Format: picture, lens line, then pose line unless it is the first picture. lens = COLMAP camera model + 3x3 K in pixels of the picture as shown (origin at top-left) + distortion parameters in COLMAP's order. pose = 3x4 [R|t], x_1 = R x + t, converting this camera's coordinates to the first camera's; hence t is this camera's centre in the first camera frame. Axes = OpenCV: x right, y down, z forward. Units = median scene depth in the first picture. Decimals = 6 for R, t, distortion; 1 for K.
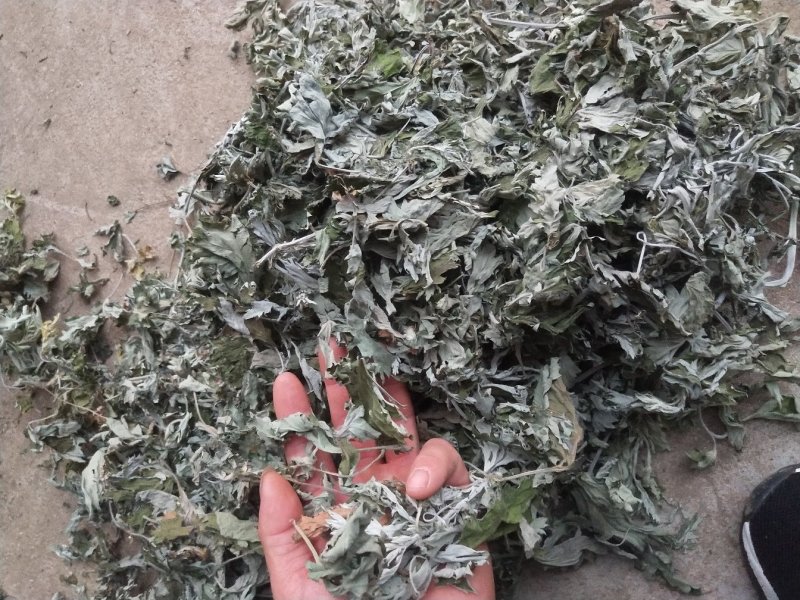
lens RADIAL K [[571.9, 0, 396.8], [0, 571.9, 319.7], [0, 0, 1]] dist [-0.064908, 0.050514]
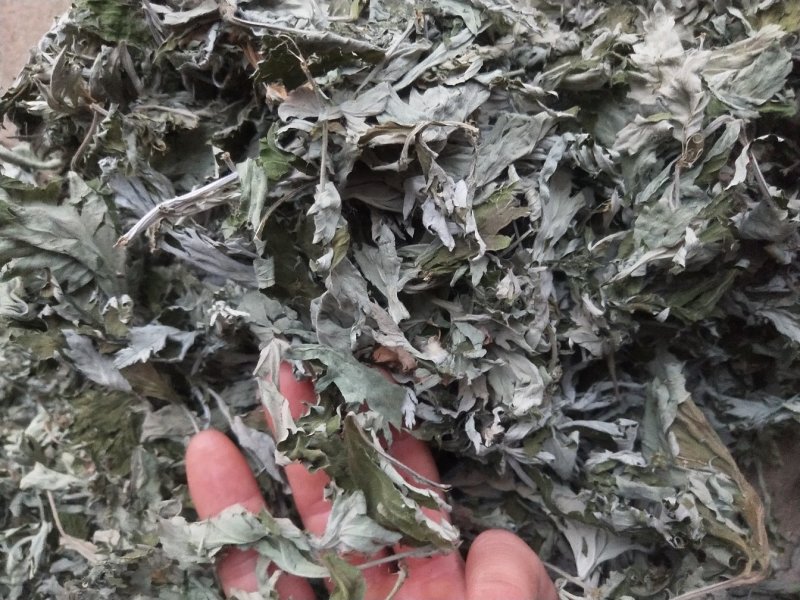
lens RADIAL K [[571.9, 0, 396.8], [0, 571.9, 319.7], [0, 0, 1]] dist [-0.064908, 0.050514]
pose [[0.979967, -0.117542, 0.160777, -0.097055], [0.118611, 0.992936, 0.002963, -0.011660], [-0.159989, 0.016166, 0.986986, 0.474247]]
